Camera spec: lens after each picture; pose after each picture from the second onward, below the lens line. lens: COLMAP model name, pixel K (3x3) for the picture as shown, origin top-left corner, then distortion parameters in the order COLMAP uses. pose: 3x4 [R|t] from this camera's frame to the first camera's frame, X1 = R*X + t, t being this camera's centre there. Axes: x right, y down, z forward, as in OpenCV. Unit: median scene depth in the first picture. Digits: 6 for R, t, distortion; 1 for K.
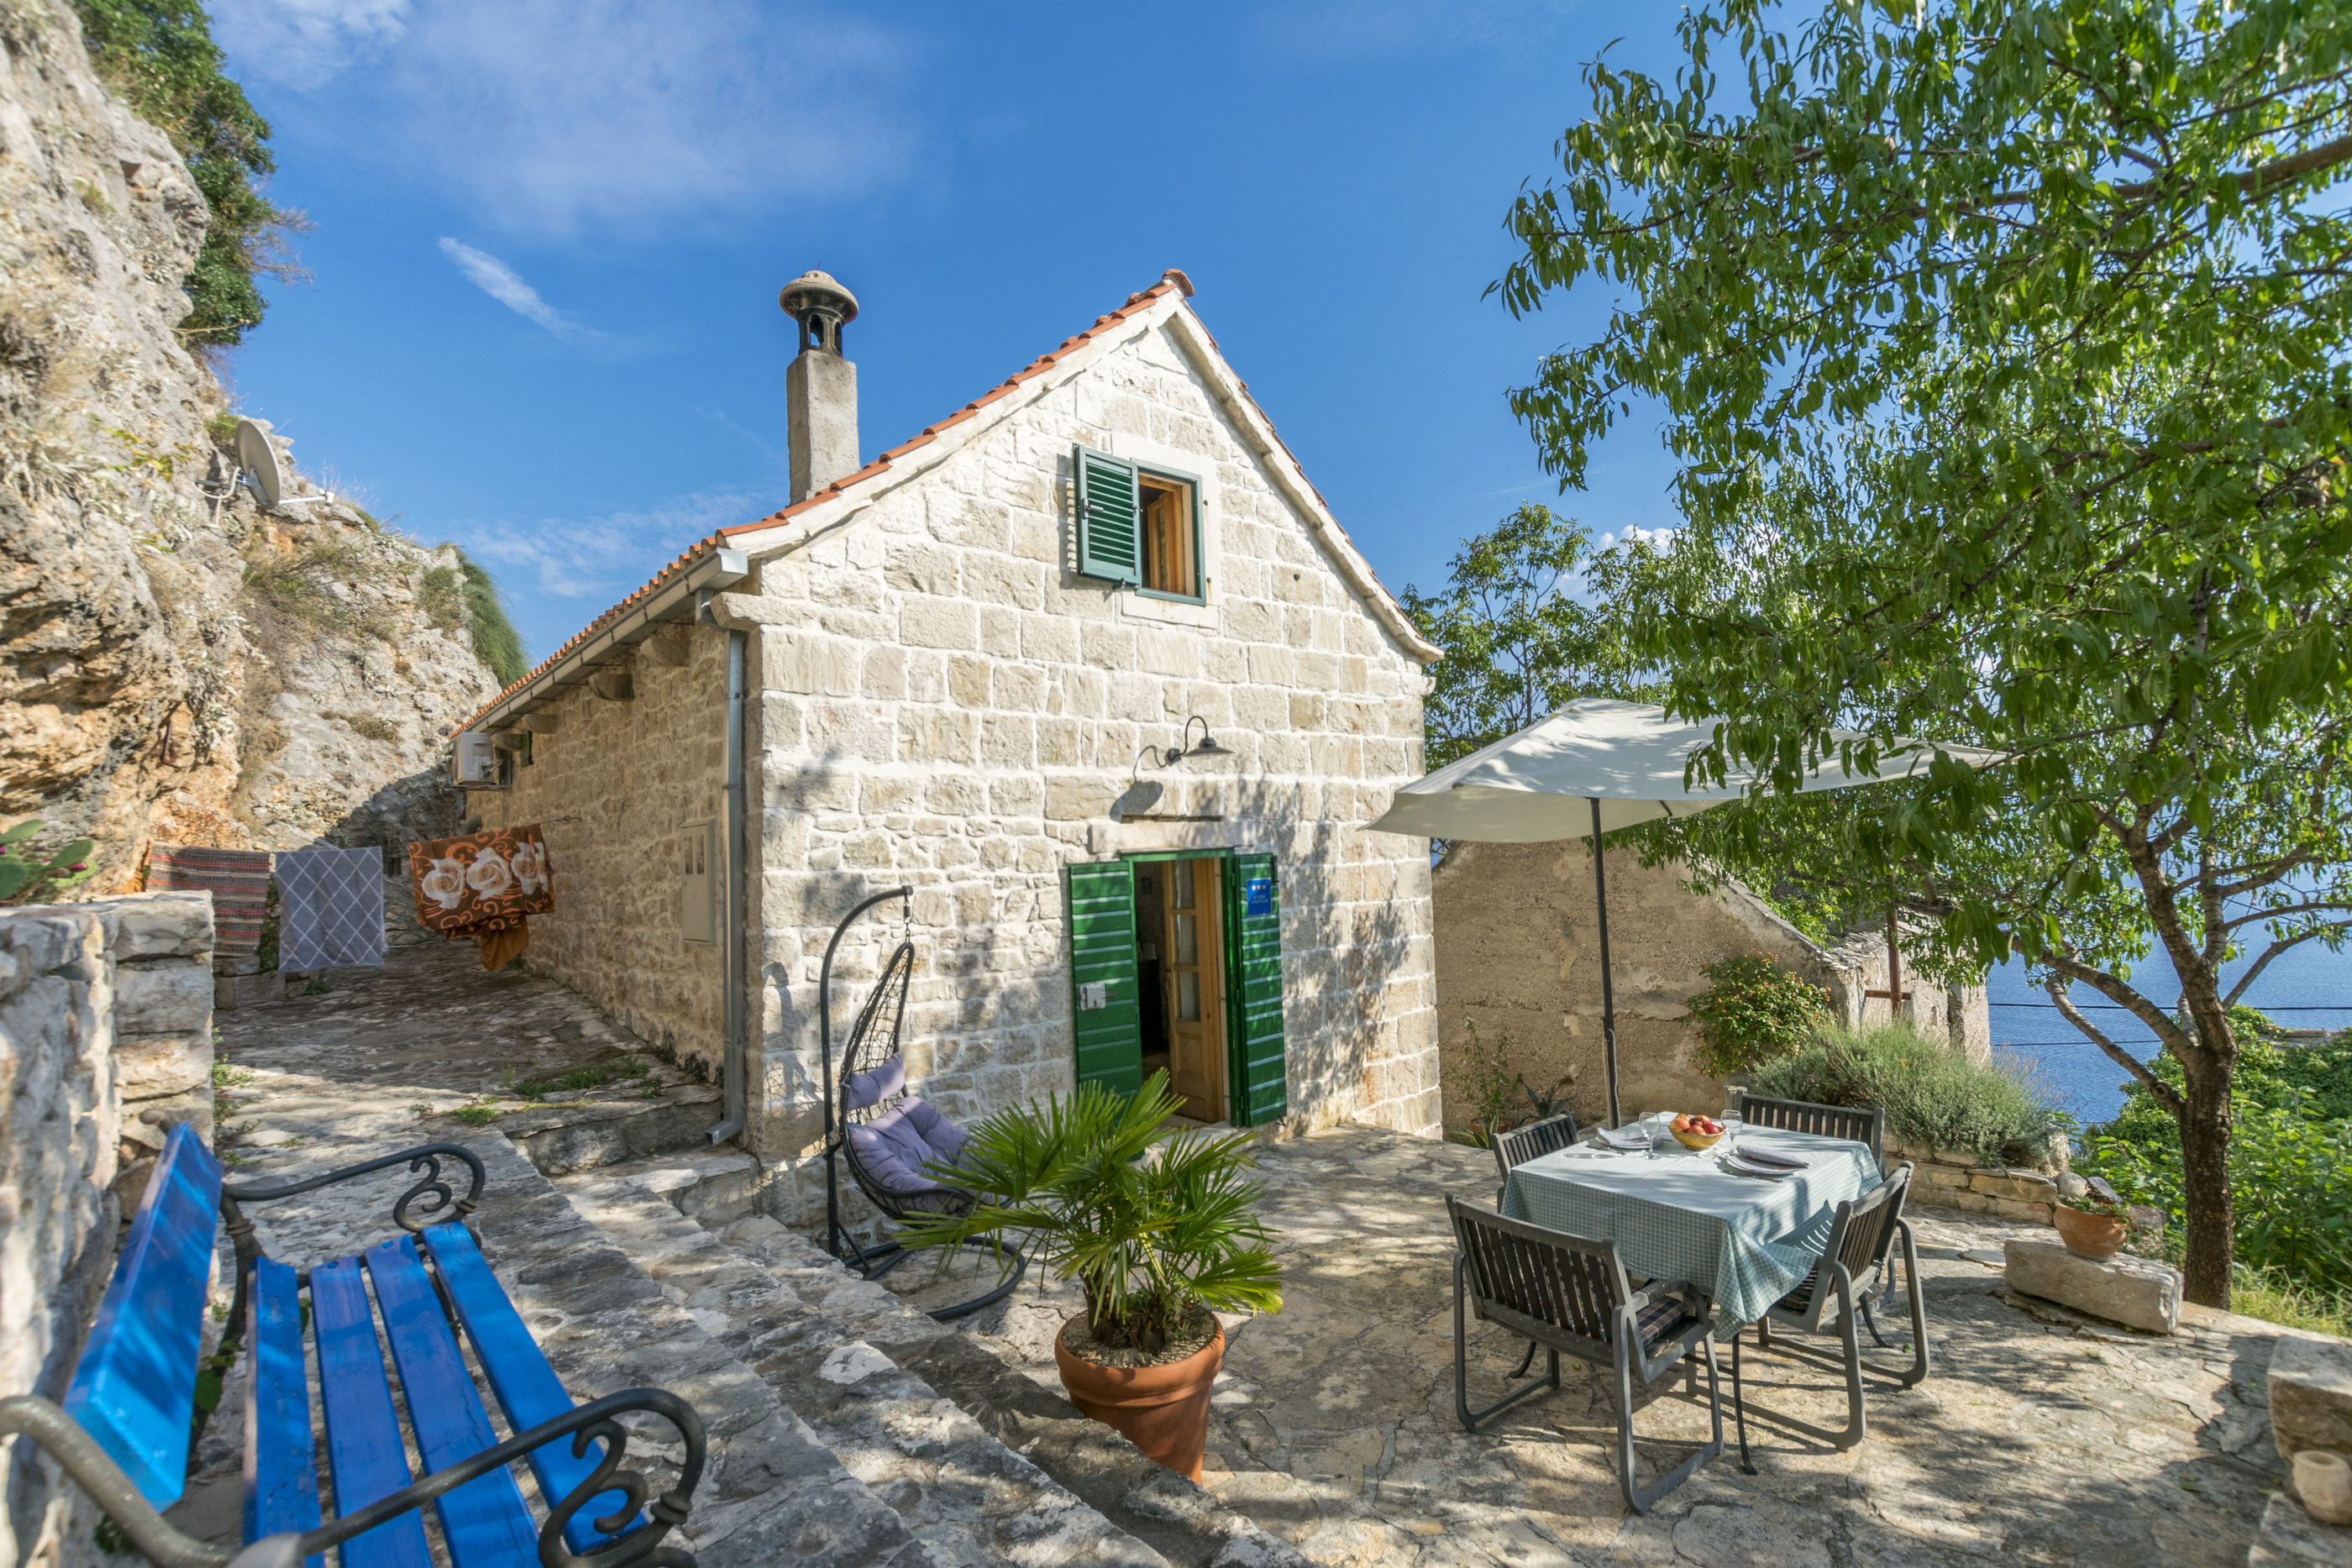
lens RADIAL K [[1030.8, 0, 1207.9], [0, 1030.8, 785.4], [0, 0, 1]] dist [0.002227, -0.001748]
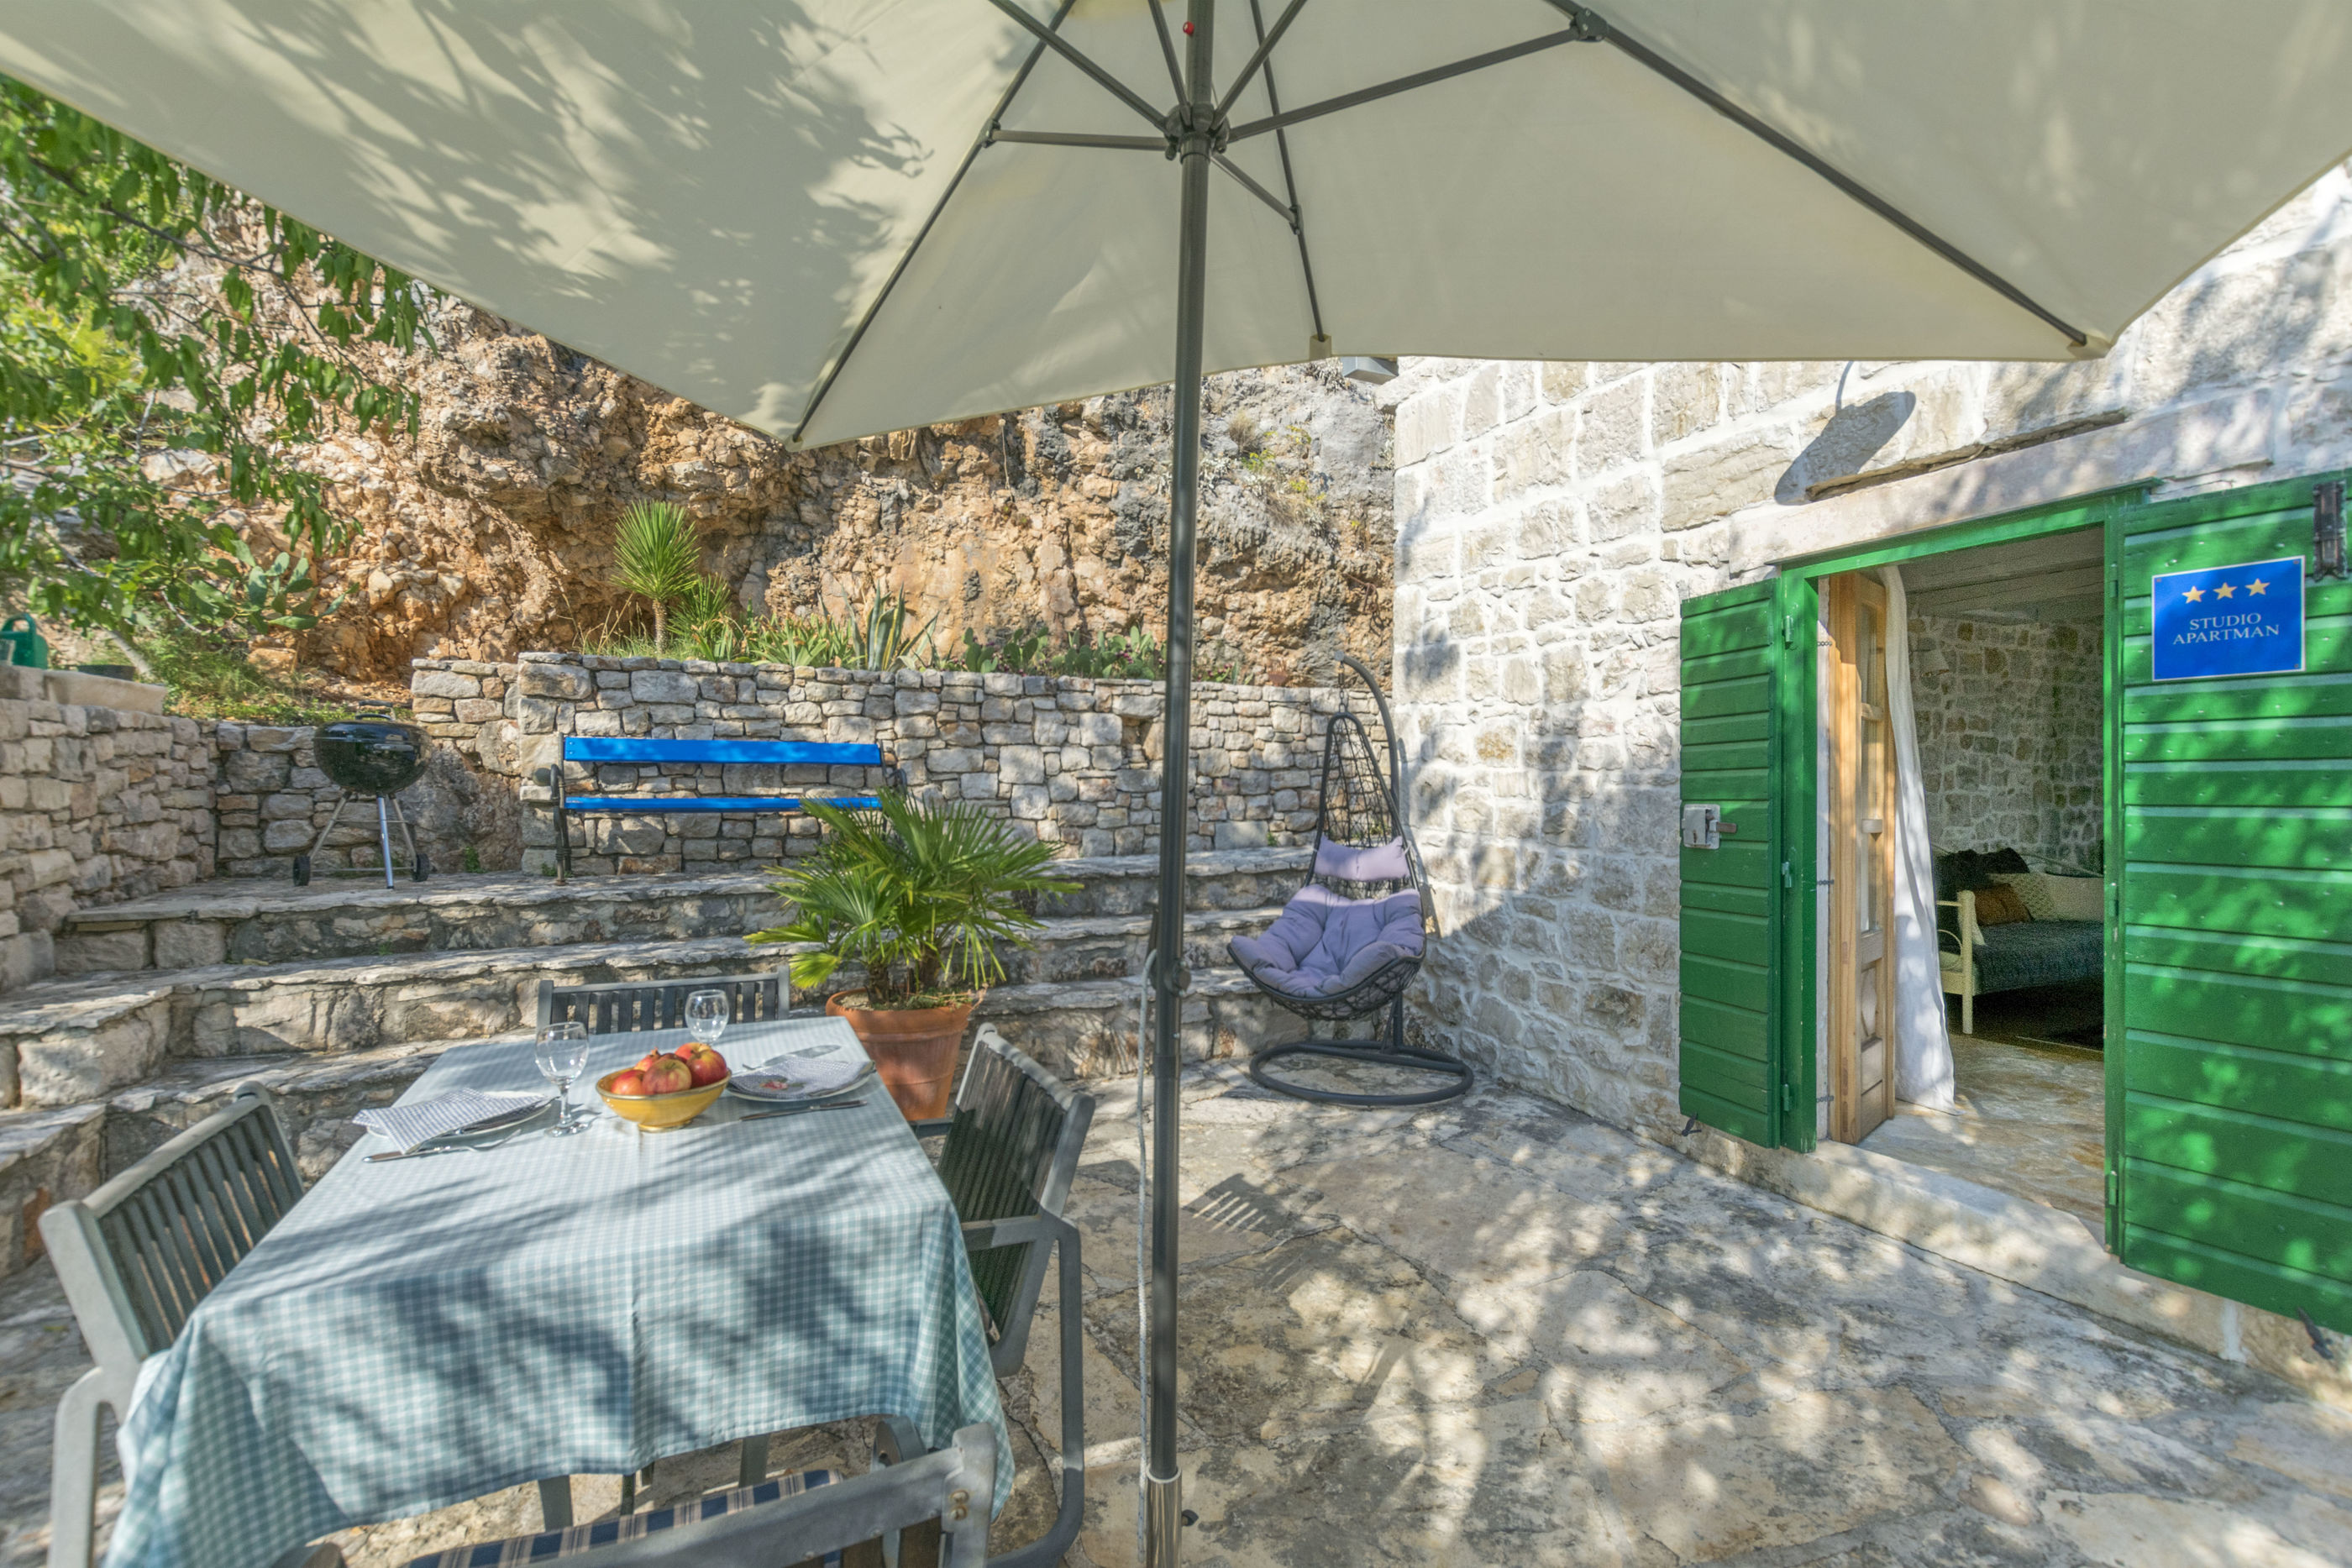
lens RADIAL K [[1030.8, 0, 1166.1], [0, 1030.8, 801.6], [0, 0, 1]] dist [0.002227, -0.001748]
pose [[-0.263402, 0.054951, -0.963120, 0.494903], [0.070173, 0.996823, 0.037682, 0.140325], [0.962130, -0.057659, -0.266421, 0.818105]]
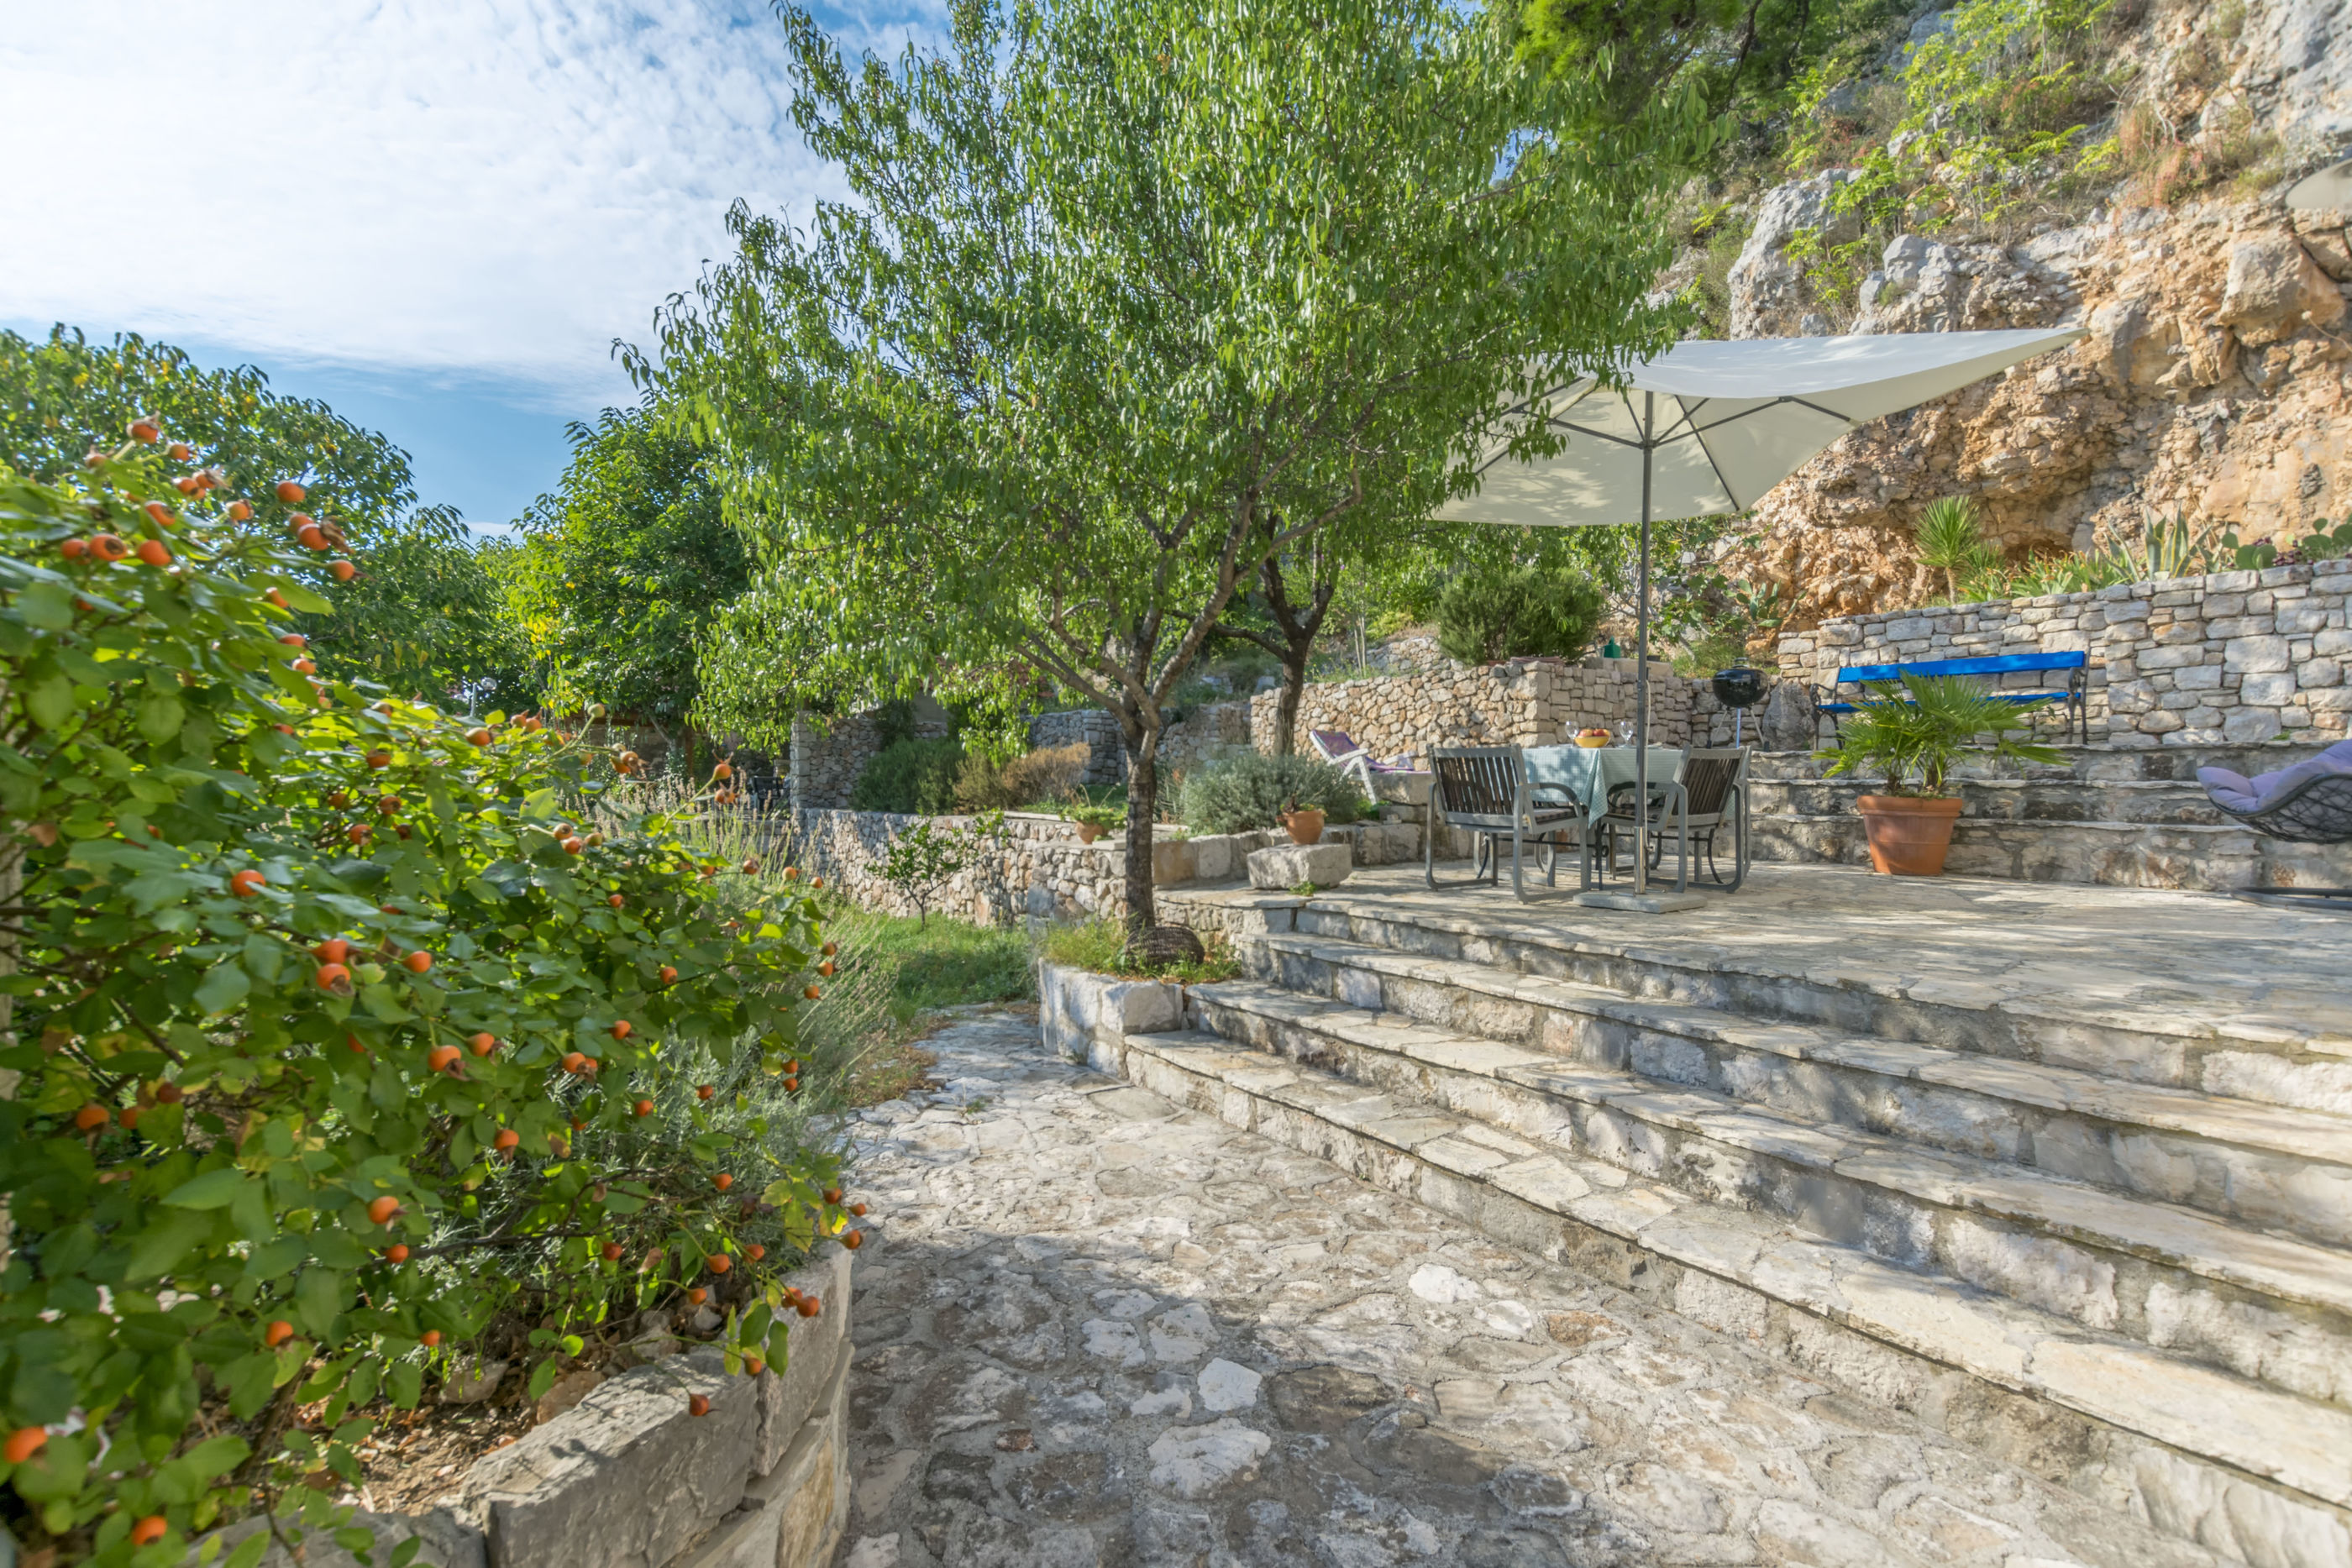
lens RADIAL K [[1030.8, 0, 1216.8], [0, 1030.8, 774.5], [0, 0, 1]] dist [0.002227, -0.001748]
pose [[-0.997561, 0.038483, 0.058236, 0.566777], [0.034347, 0.996925, -0.070431, 0.294411], [-0.060767, -0.068259, -0.995815, 1.530940]]
